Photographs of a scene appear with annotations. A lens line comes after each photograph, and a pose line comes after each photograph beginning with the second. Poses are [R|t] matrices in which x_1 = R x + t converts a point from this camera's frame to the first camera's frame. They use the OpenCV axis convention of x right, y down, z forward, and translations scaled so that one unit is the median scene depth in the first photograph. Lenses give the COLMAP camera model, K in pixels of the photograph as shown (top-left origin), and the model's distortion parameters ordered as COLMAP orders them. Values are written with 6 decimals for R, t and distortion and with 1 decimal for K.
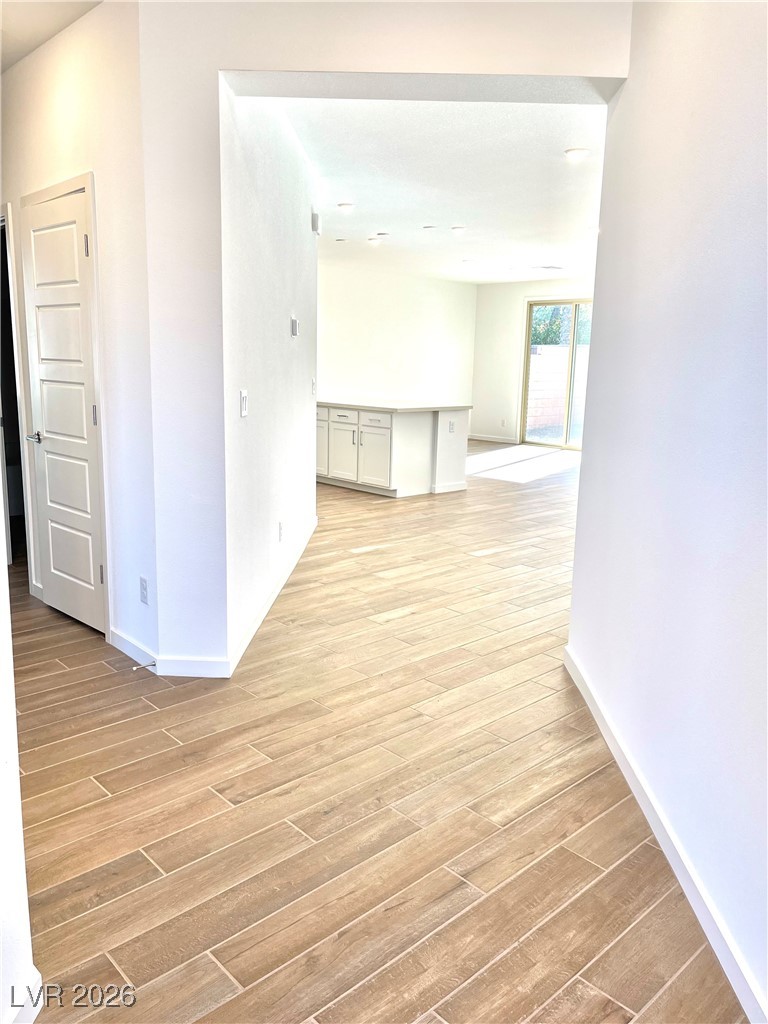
lens RADIAL K [[775.5, 0, 384.1], [0, 775.5, 512.9], [0, 0, 1]] dist [0.061560, -0.084808]
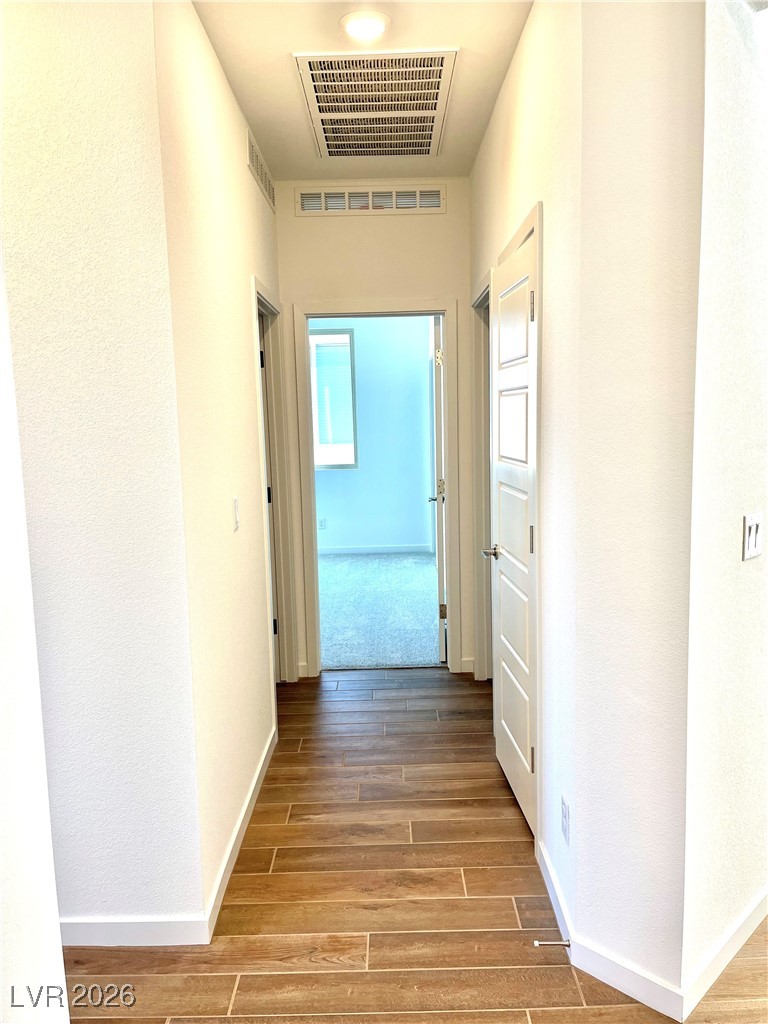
lens RADIAL K [[775.5, 0, 382.4], [0, 775.5, 508.3], [0, 0, 1]] dist [0.061560, -0.084808]
pose [[0.733360, 0.038629, -0.678742, 0.011080], [-0.091831, 0.994863, -0.042601, -0.112671], [0.673610, 0.093571, 0.733140, 0.391349]]
